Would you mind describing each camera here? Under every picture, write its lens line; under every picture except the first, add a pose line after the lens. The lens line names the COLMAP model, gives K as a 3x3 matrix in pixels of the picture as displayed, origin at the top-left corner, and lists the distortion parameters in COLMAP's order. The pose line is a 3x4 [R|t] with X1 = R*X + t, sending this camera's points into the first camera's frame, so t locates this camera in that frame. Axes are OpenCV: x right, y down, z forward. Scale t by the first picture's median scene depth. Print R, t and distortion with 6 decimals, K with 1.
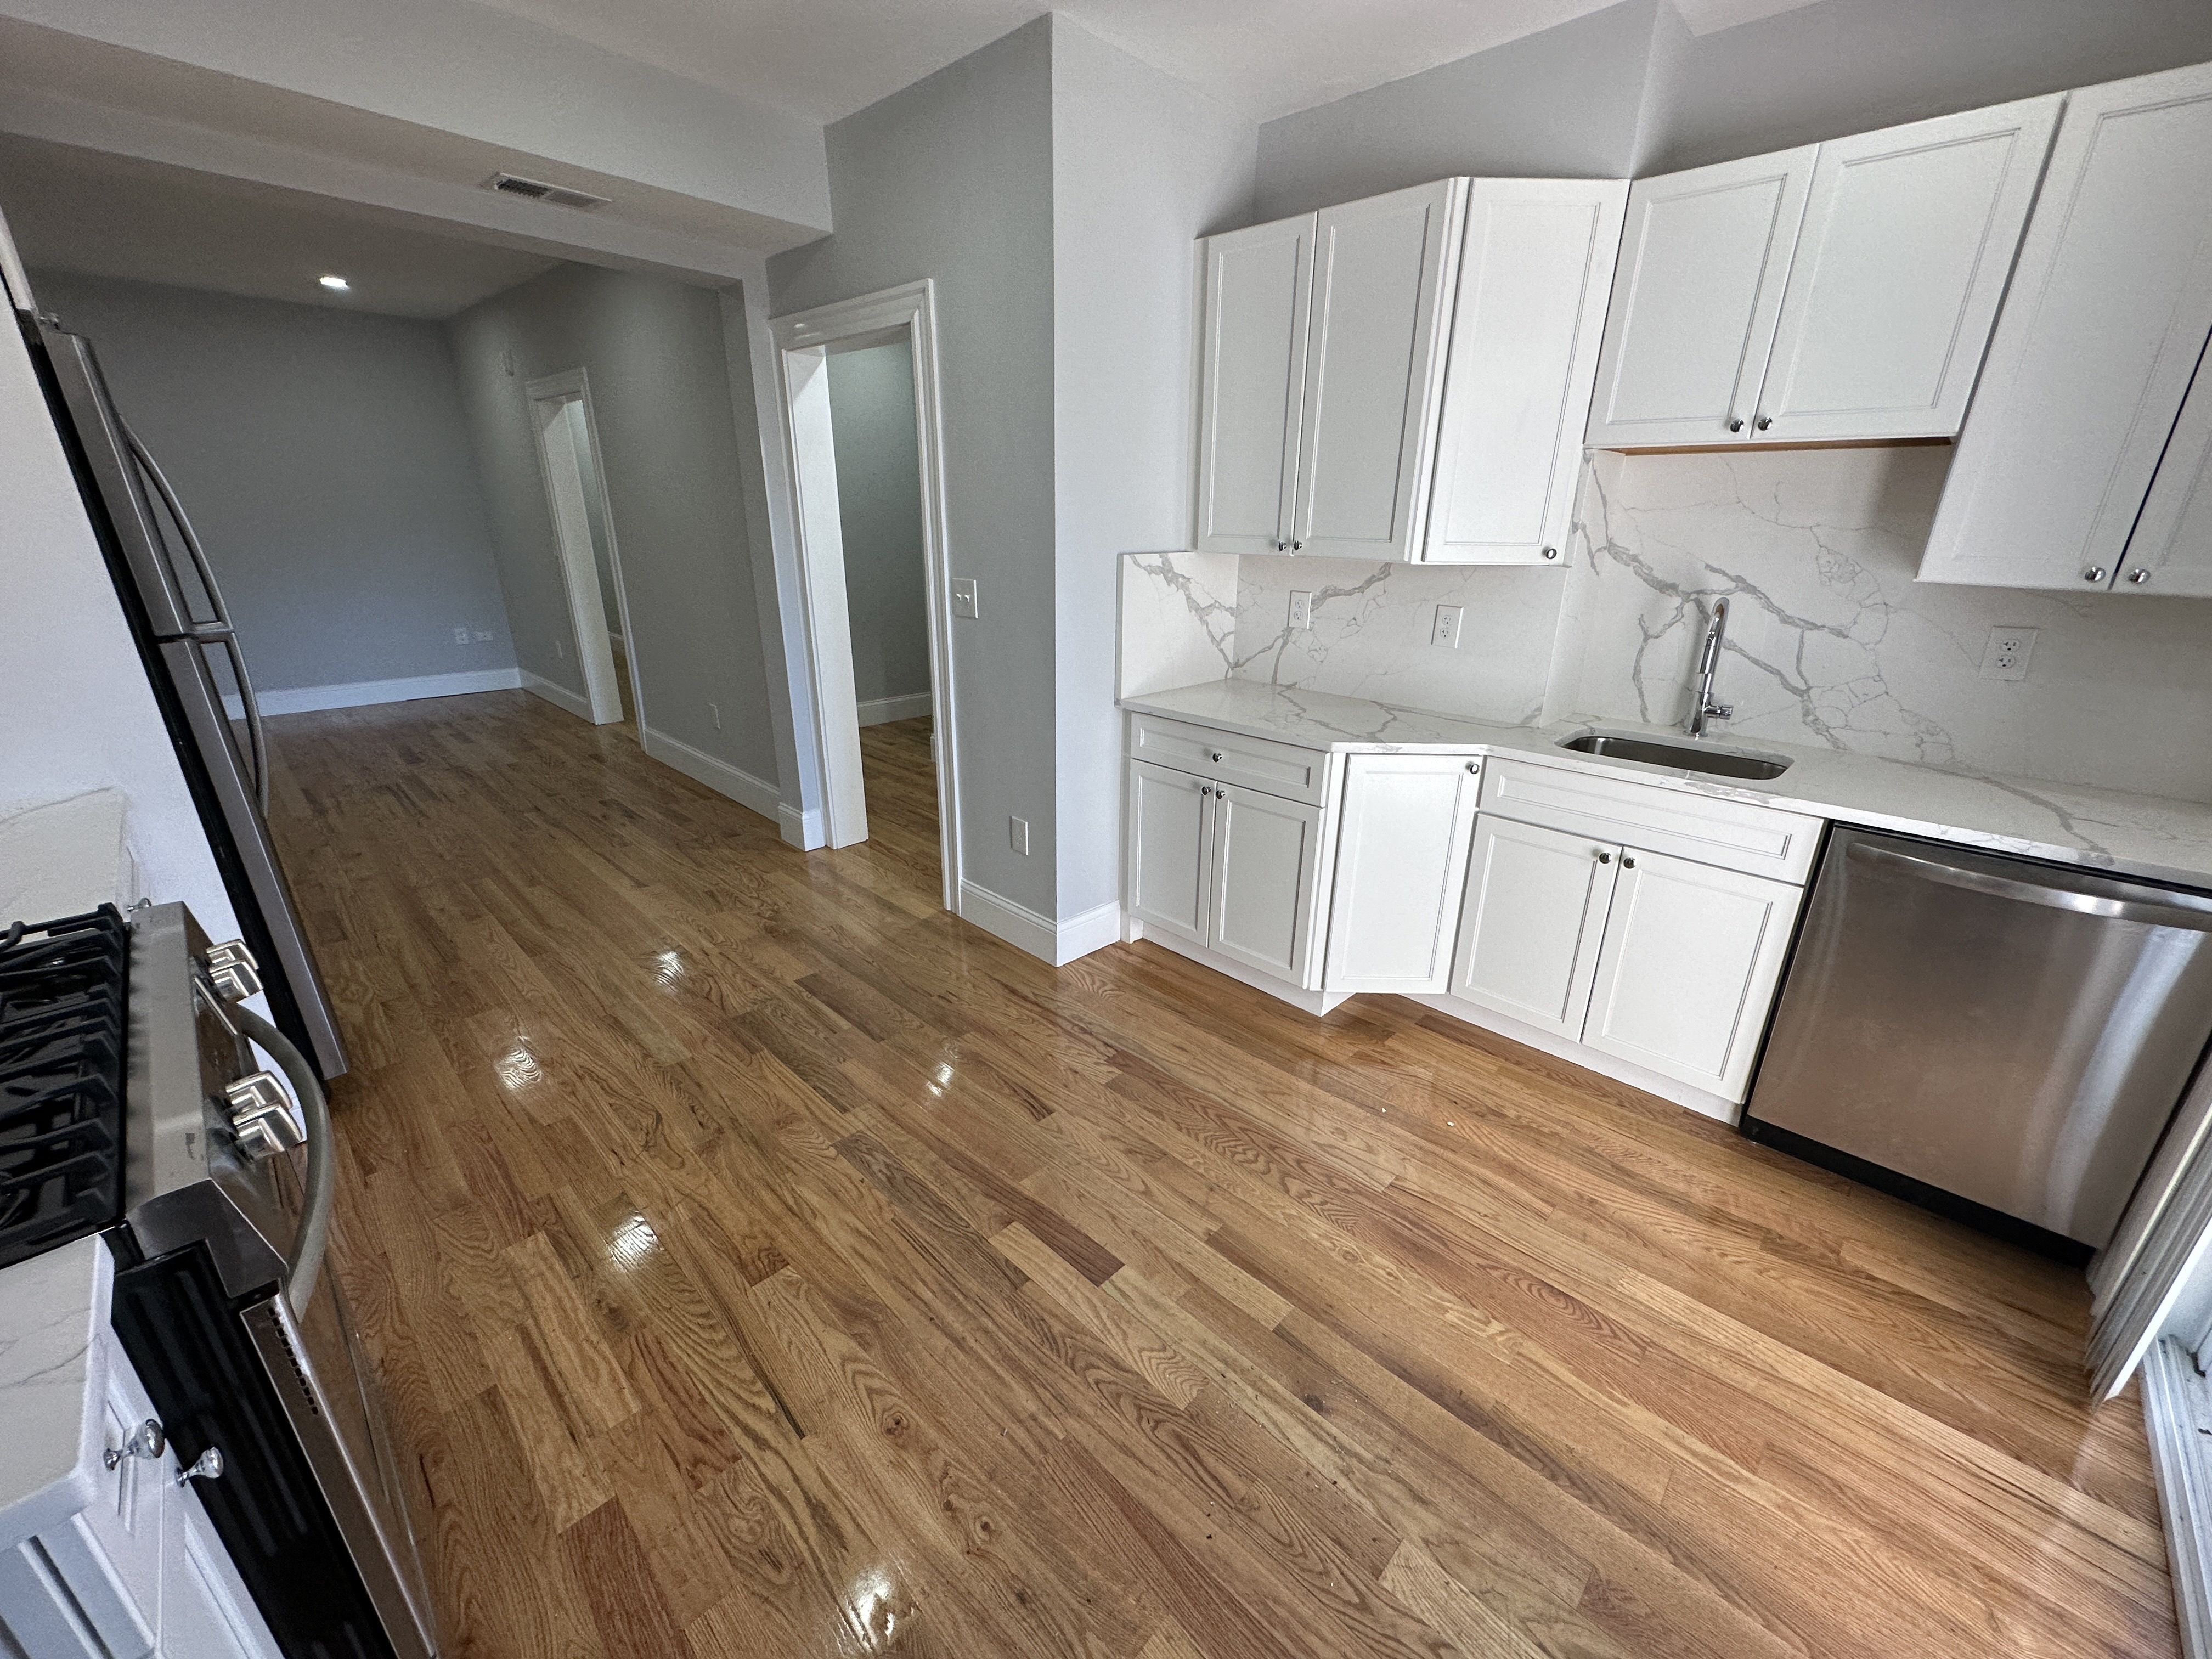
lens RADIAL K [[877.5, 0, 1109.0], [0, 877.5, 828.7], [0, 0, 1]] dist [-0.000622, 0.000115]
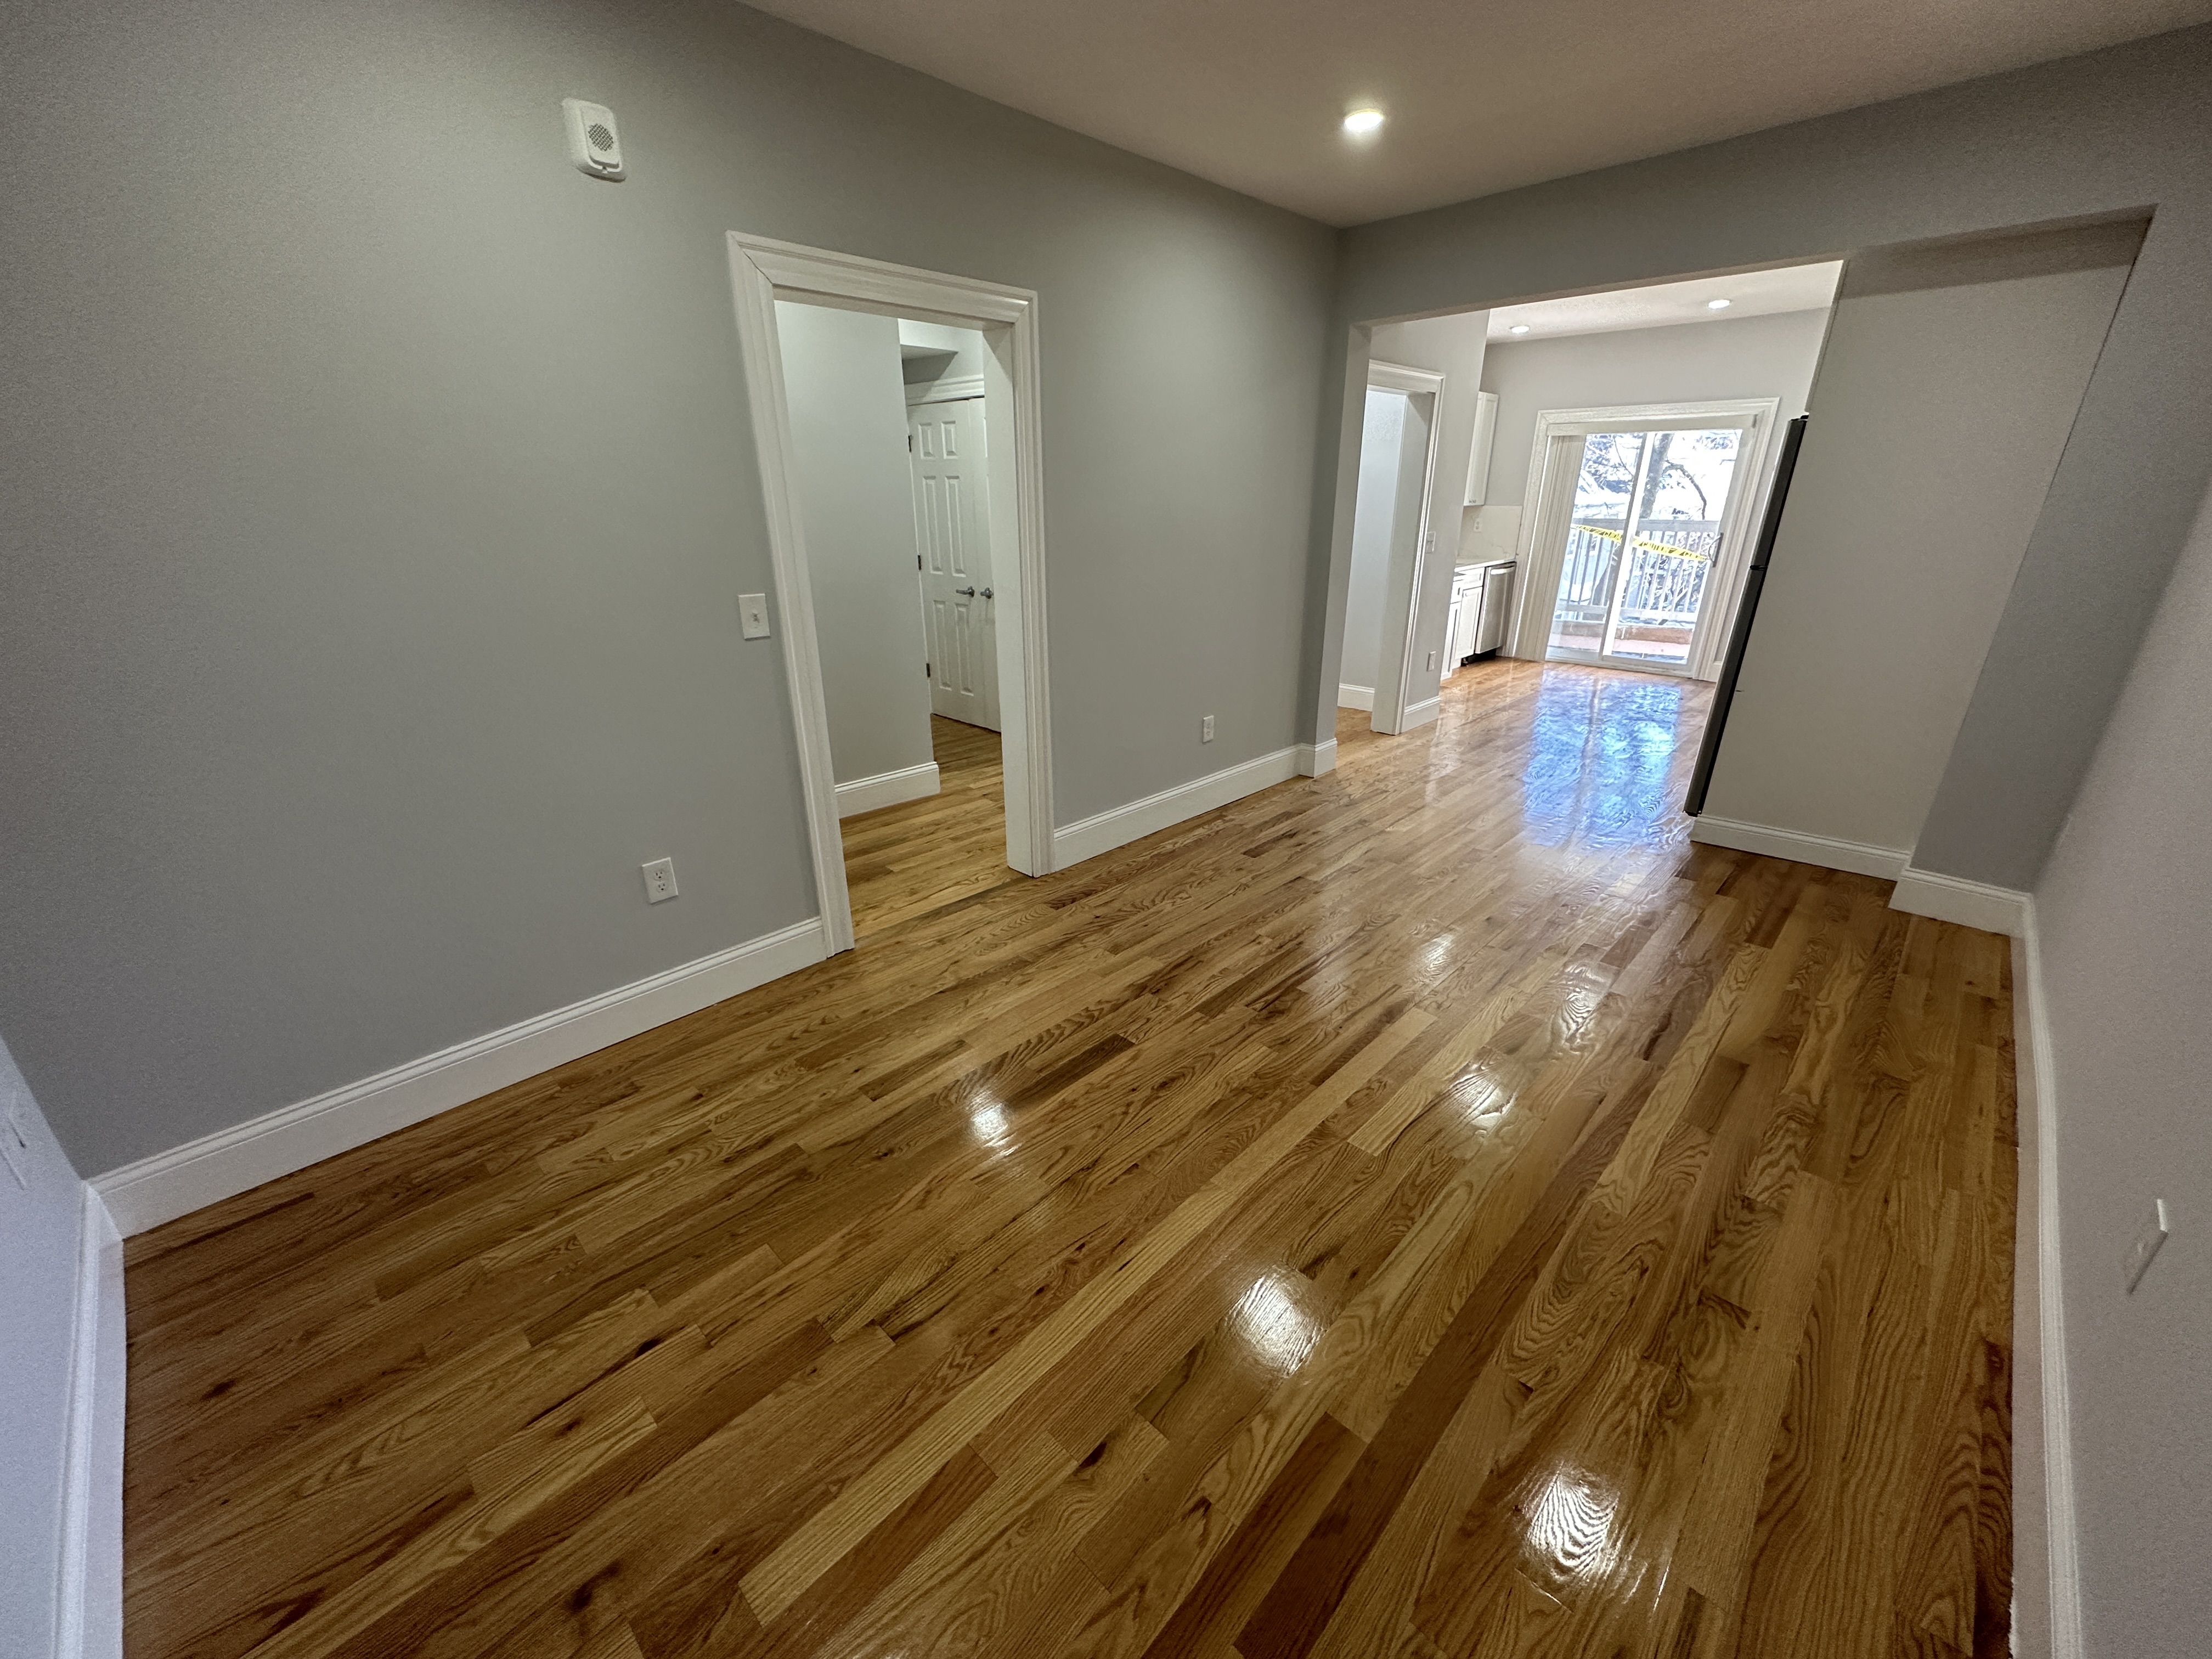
lens RADIAL K [[877.5, 0, 1109.0], [0, 877.5, 828.7], [0, 0, 1]] dist [-0.000622, 0.000115]
pose [[0.000064, -0.376831, 0.926282, -3.596809], [0.349477, 0.867884, 0.353049, -1.069288], [-0.936945, 0.323691, 0.131749, 2.683835]]
